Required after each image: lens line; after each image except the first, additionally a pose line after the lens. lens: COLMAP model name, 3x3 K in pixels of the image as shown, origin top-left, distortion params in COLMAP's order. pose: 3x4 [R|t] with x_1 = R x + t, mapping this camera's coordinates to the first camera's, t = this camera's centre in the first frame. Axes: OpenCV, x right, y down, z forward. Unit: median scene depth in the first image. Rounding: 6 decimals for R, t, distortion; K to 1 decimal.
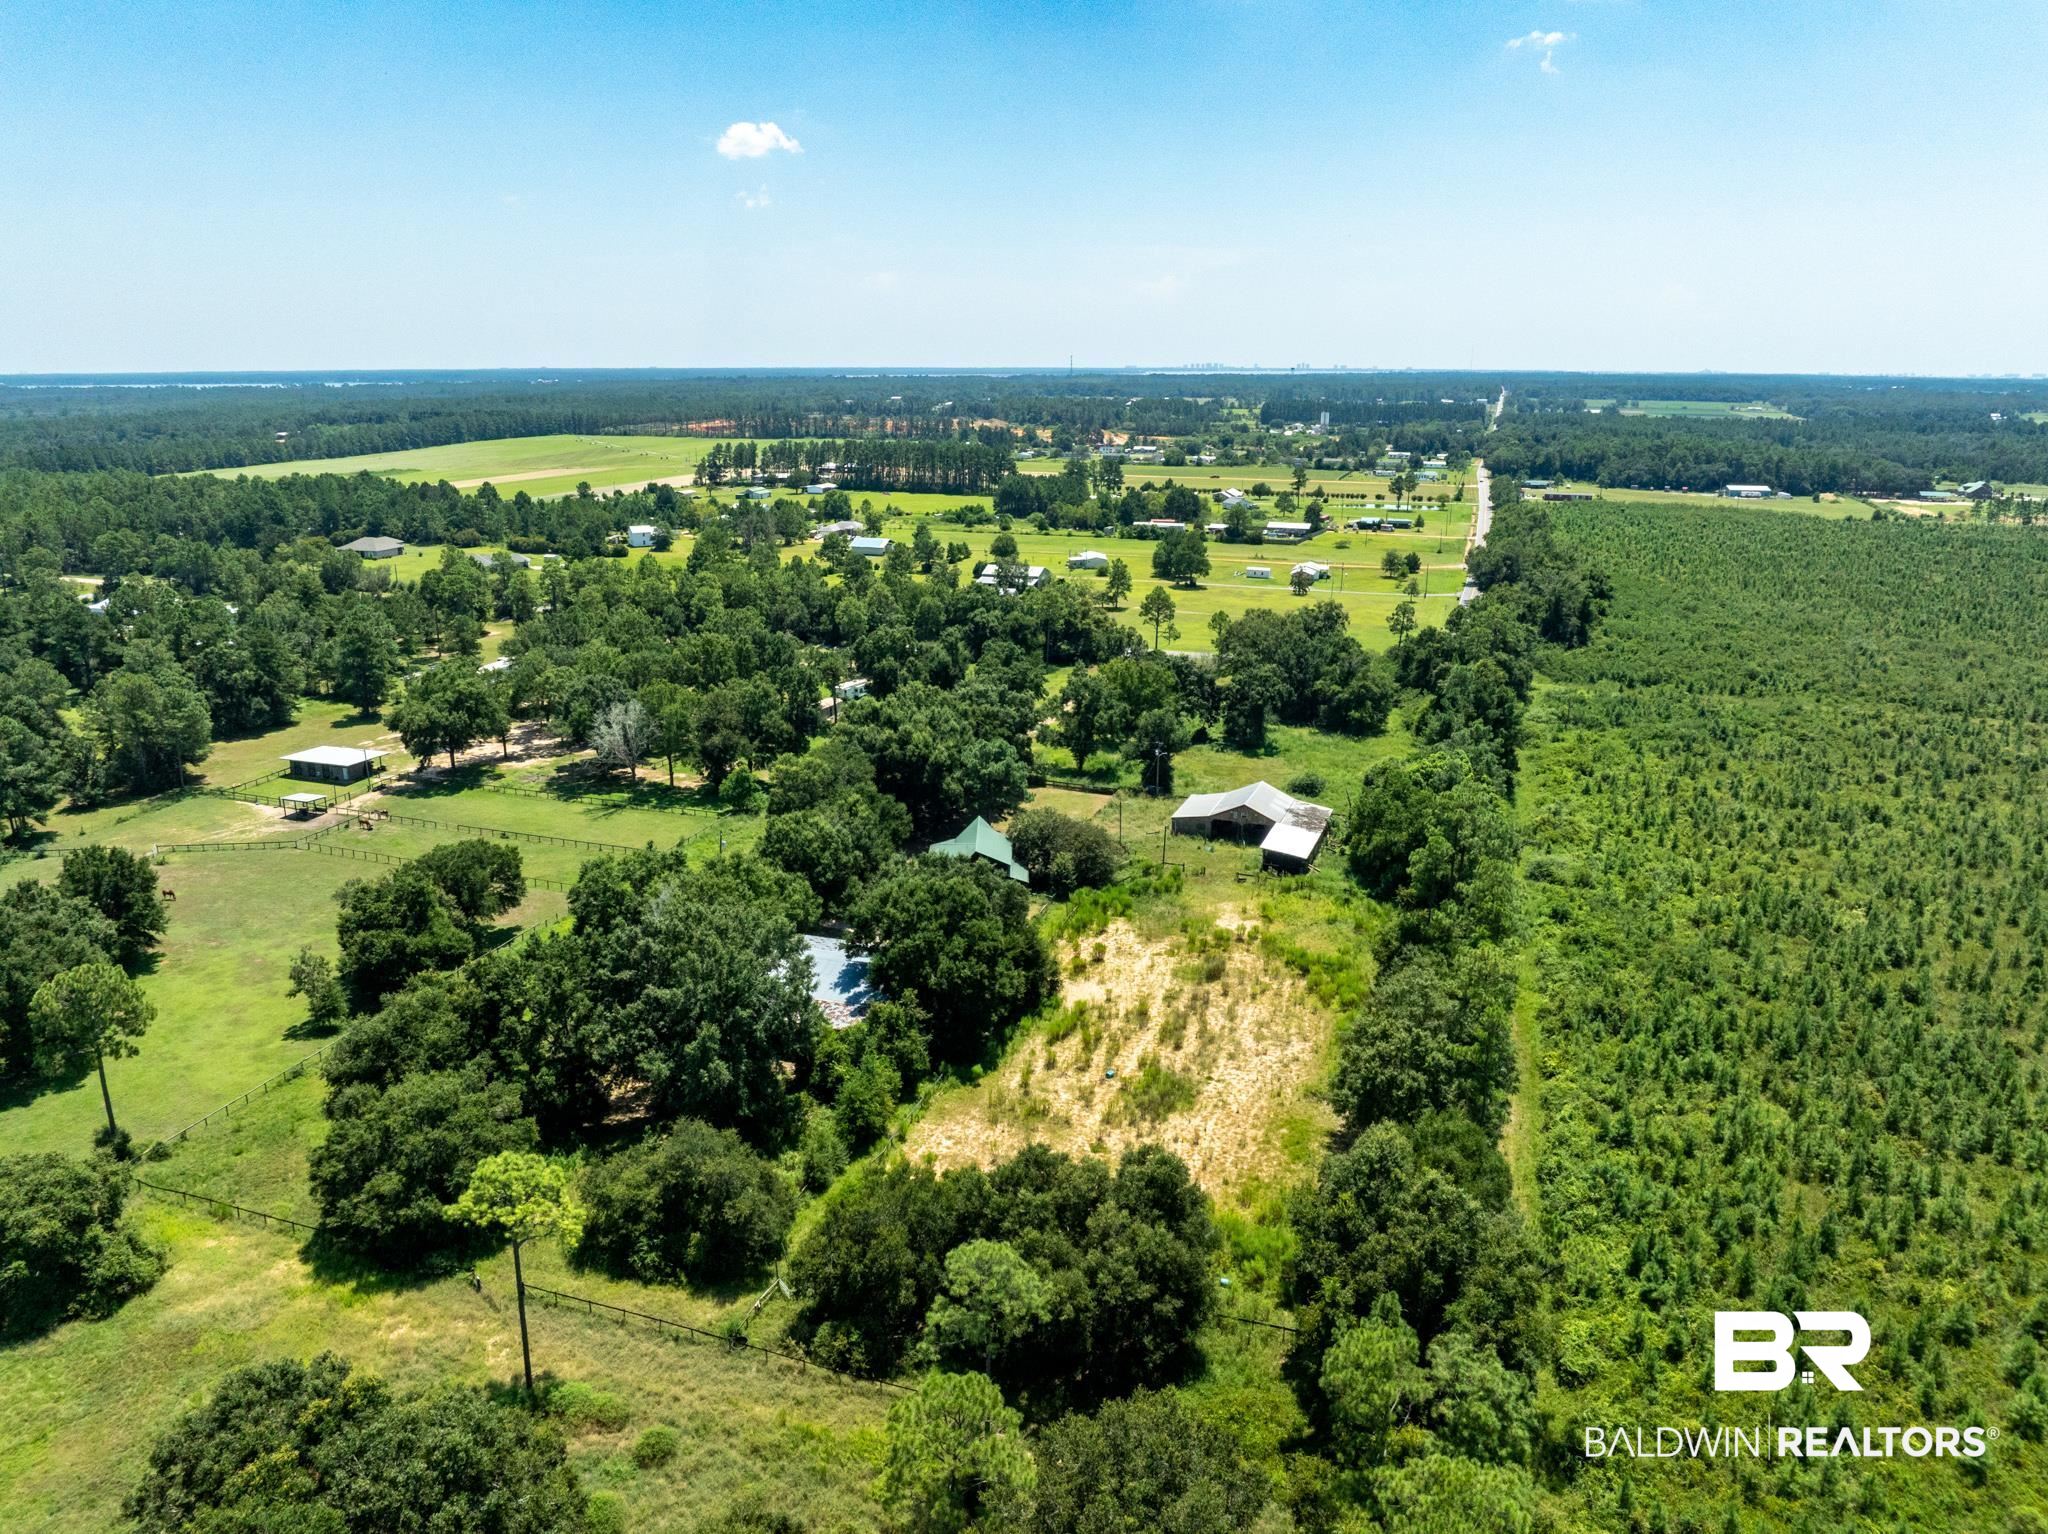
lens RADIAL K [[1447.8, 0, 1024.0], [0, 1447.8, 767.0], [0, 0, 1]] dist [-0.042678, -0.004548]
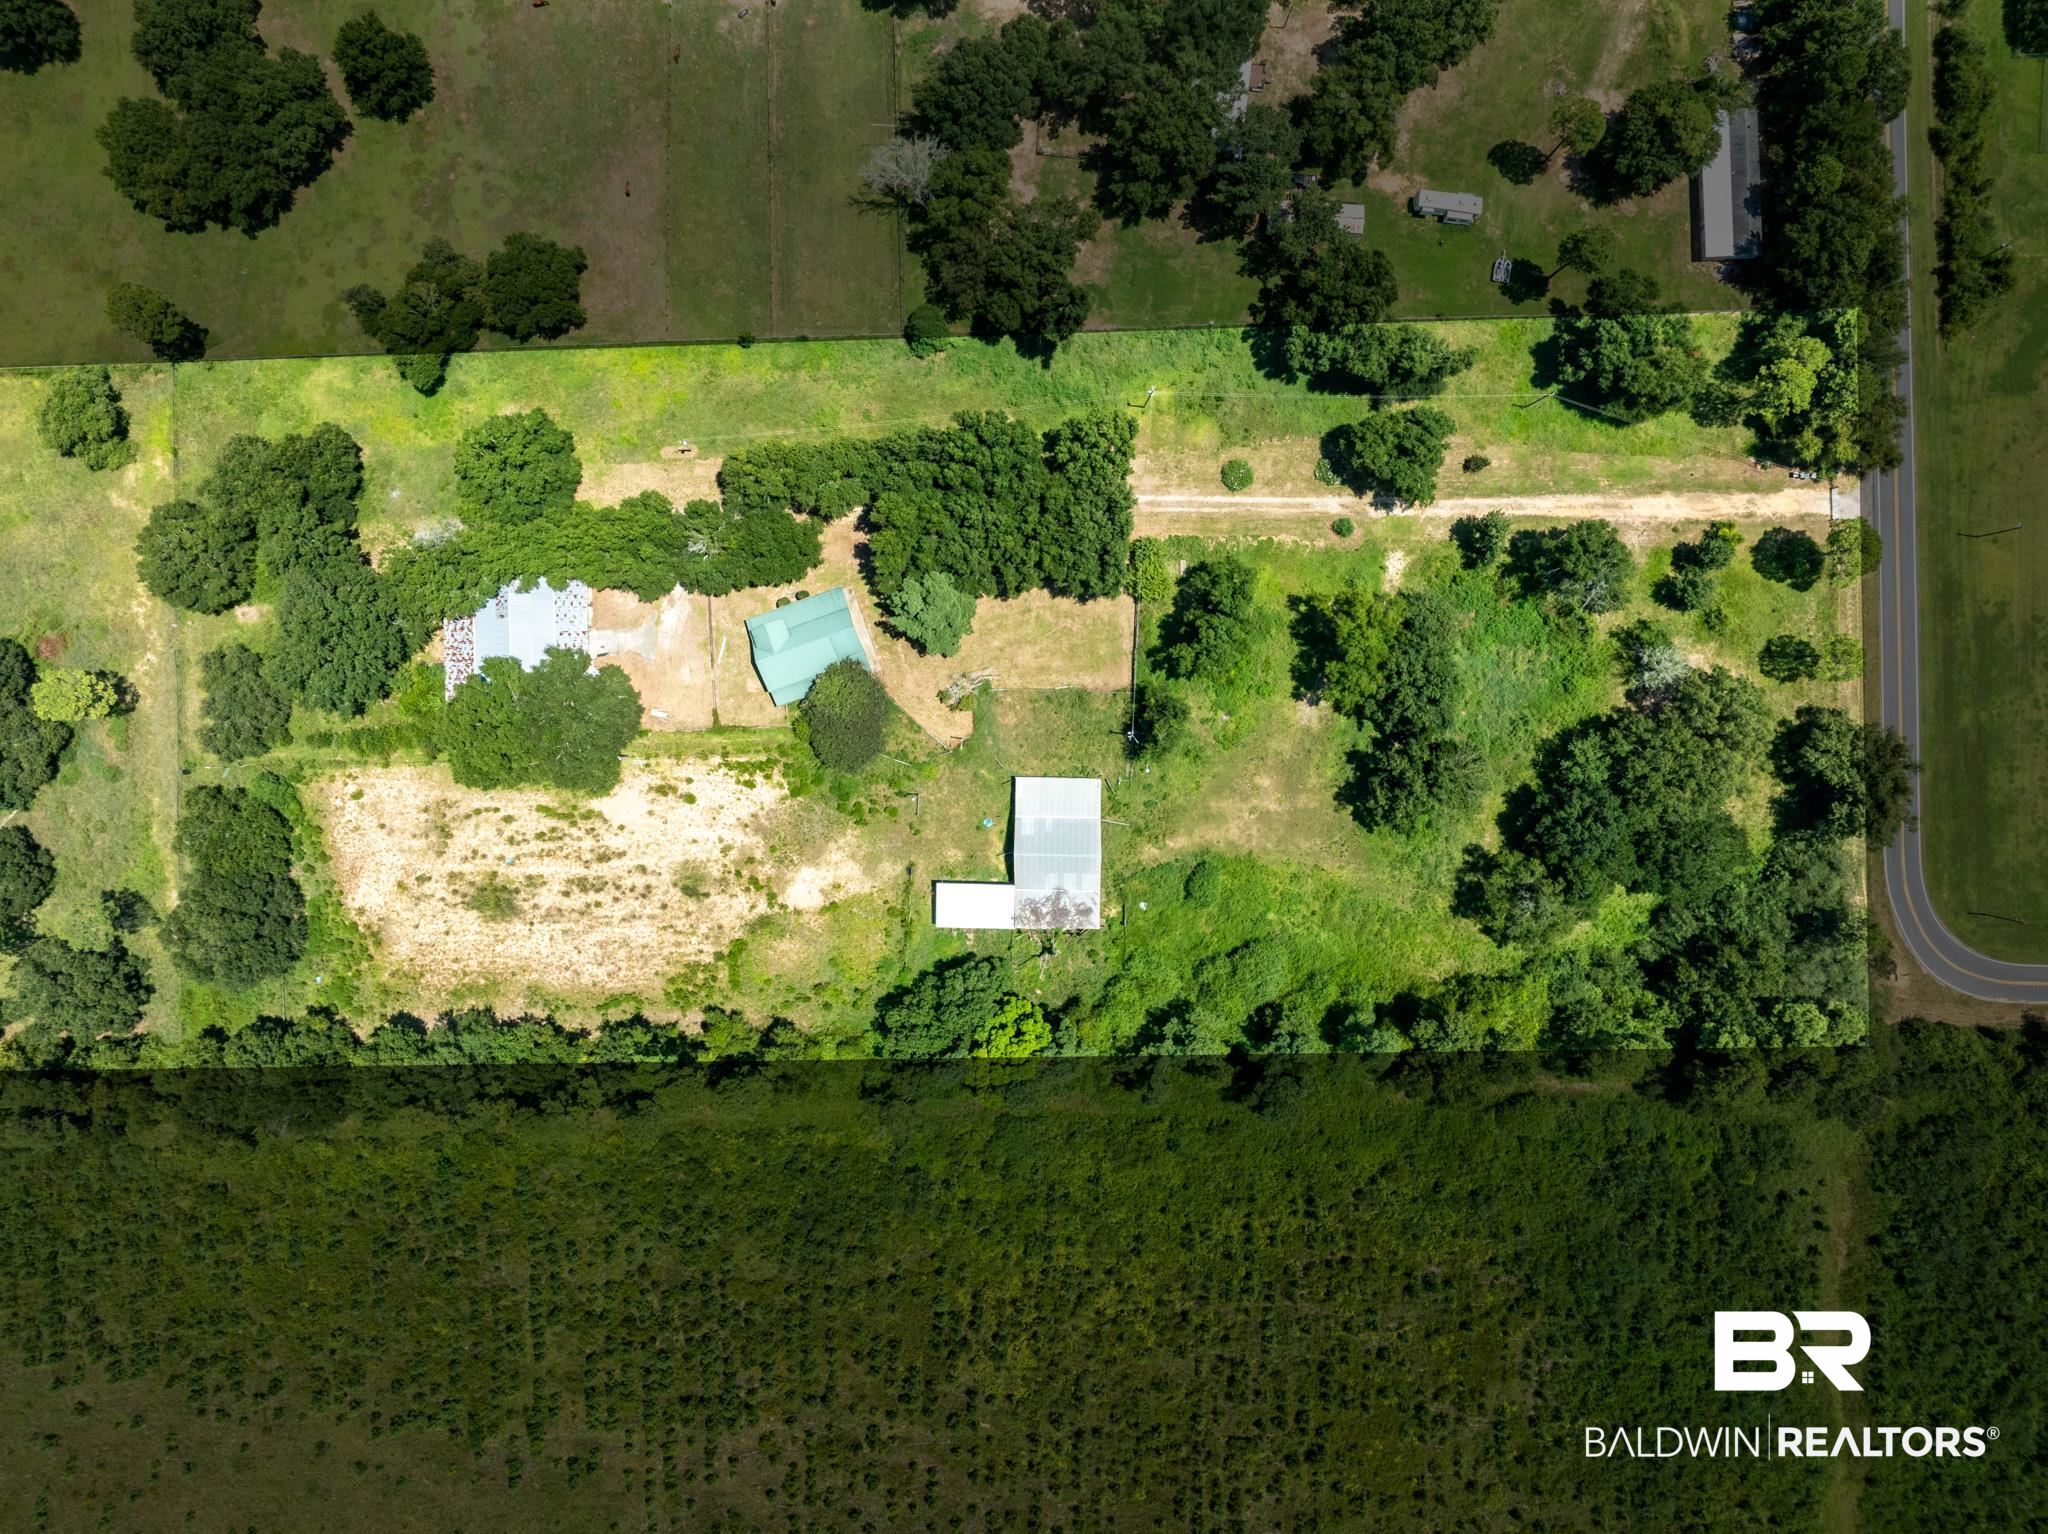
lens RADIAL K [[1447.8, 0, 1024.0], [0, 1447.8, 767.0], [0, 0, 1]] dist [-0.042678, -0.004548]
pose [[0.333180, 0.942713, 0.016851, 0.083831], [-0.253282, 0.072273, 0.964689, -0.959175], [0.908207, -0.325683, 0.262852, 0.785330]]
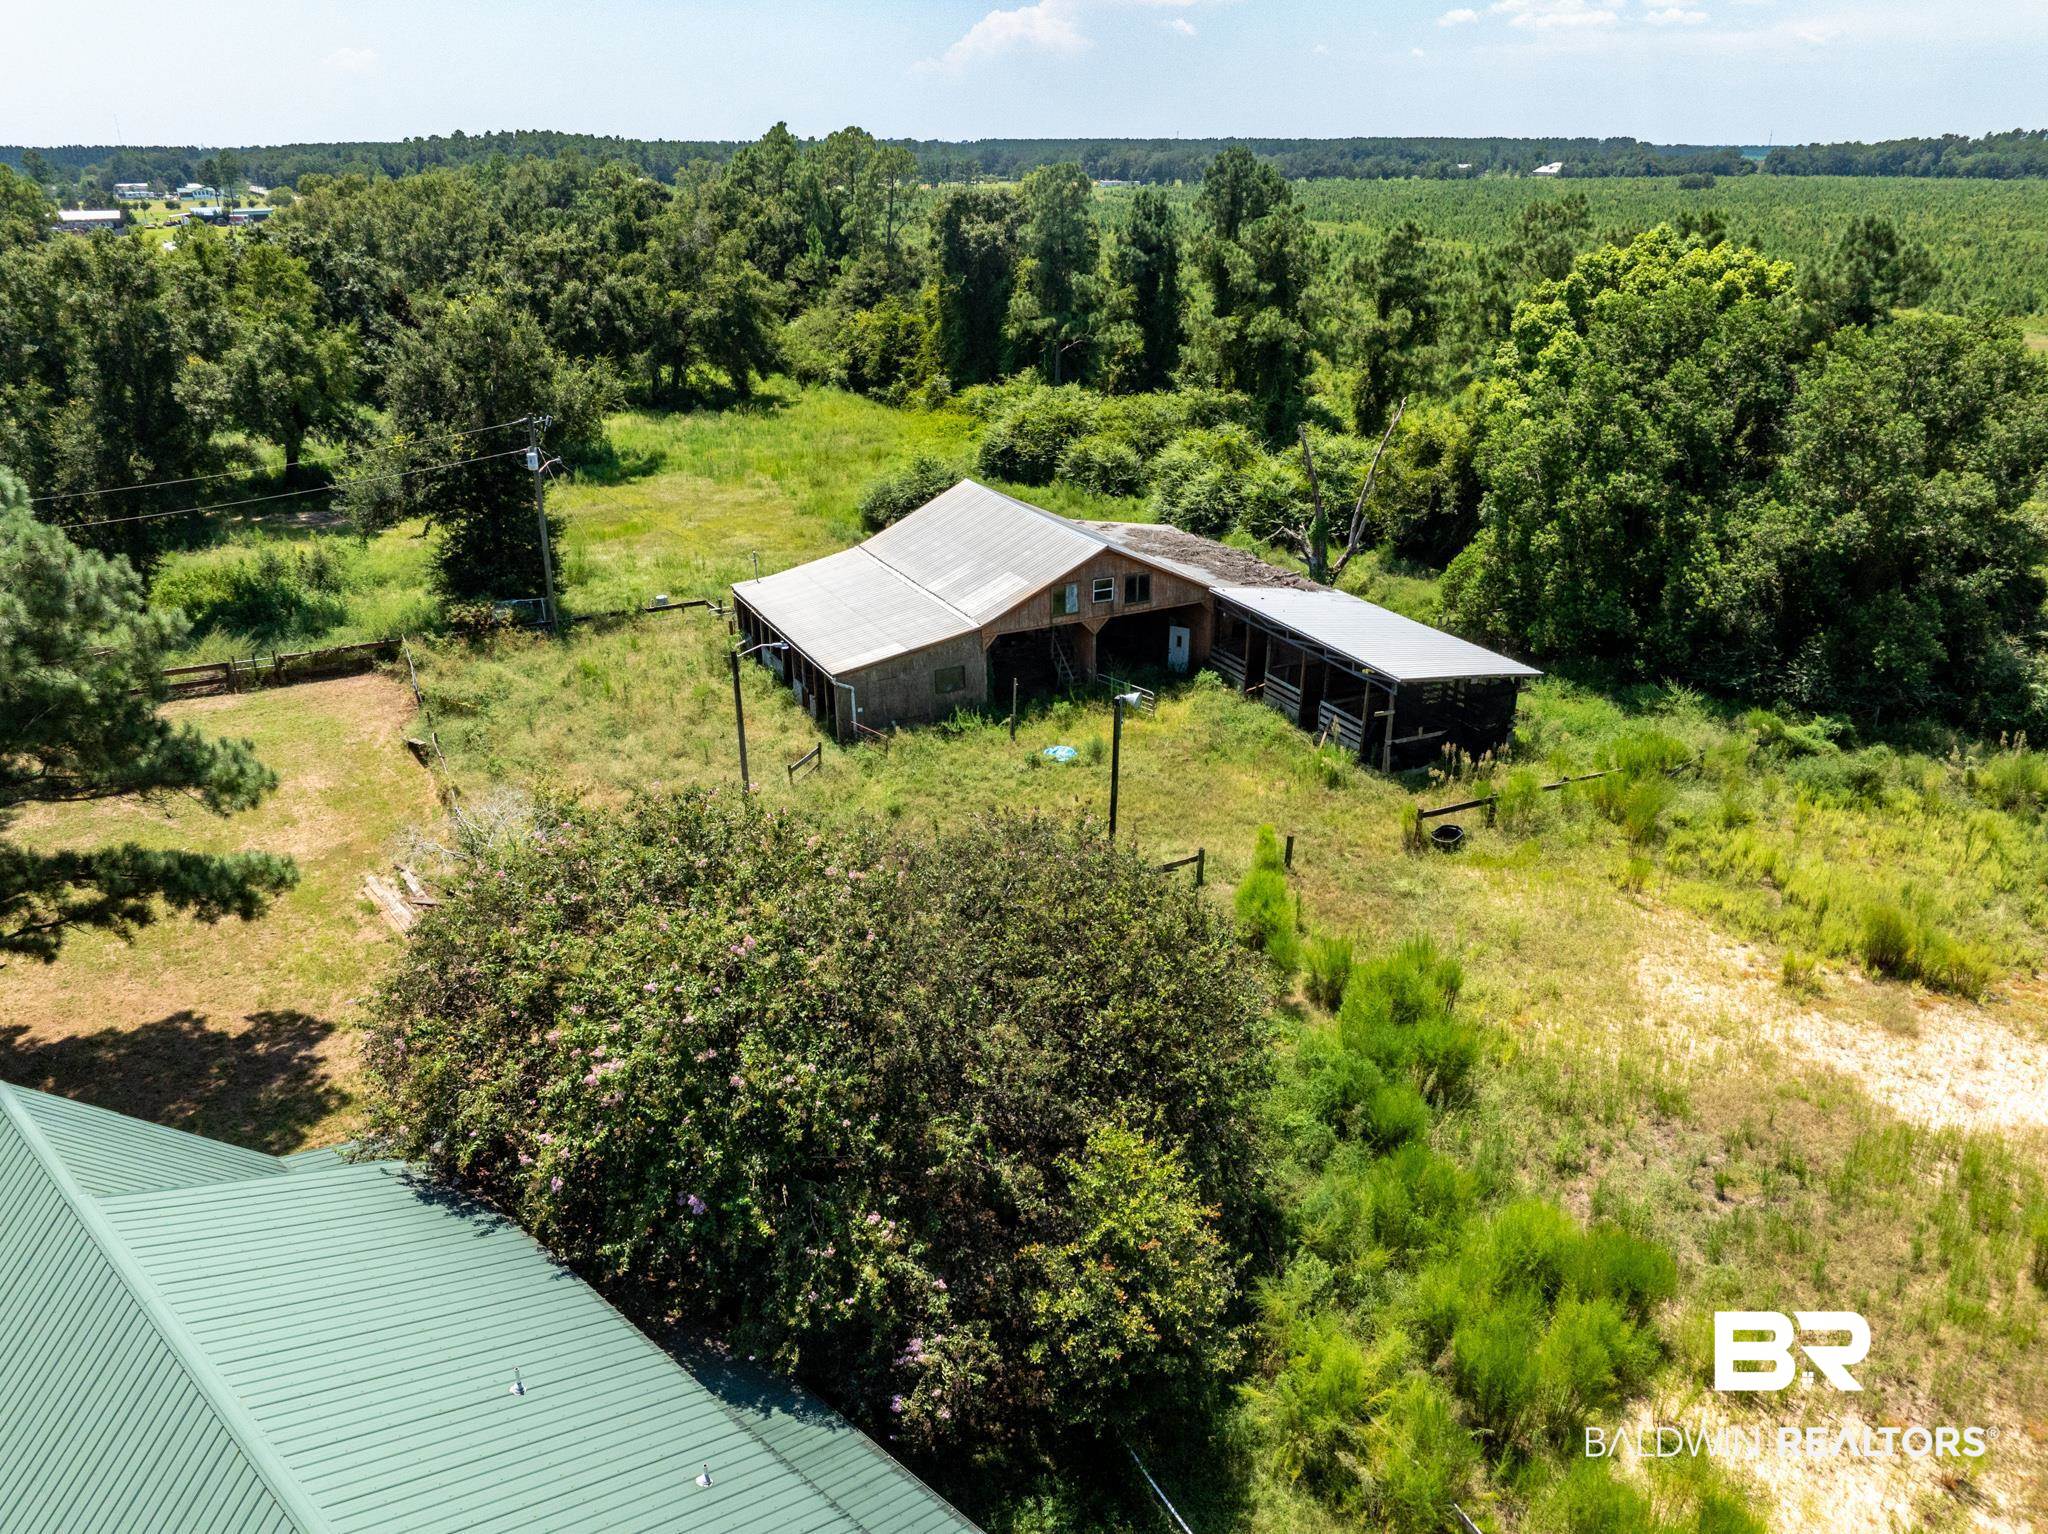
lens RADIAL K [[1434.0, 0, 1024.0], [0, 1434.0, 767.0], [0, 0, 1]] dist [0.000463, -0.000621]
pose [[0.672785, -0.301235, 0.675734, -0.043250], [0.206763, 0.953518, 0.219208, 0.004033], [-0.710358, -0.007763, 0.703797, 0.849264]]
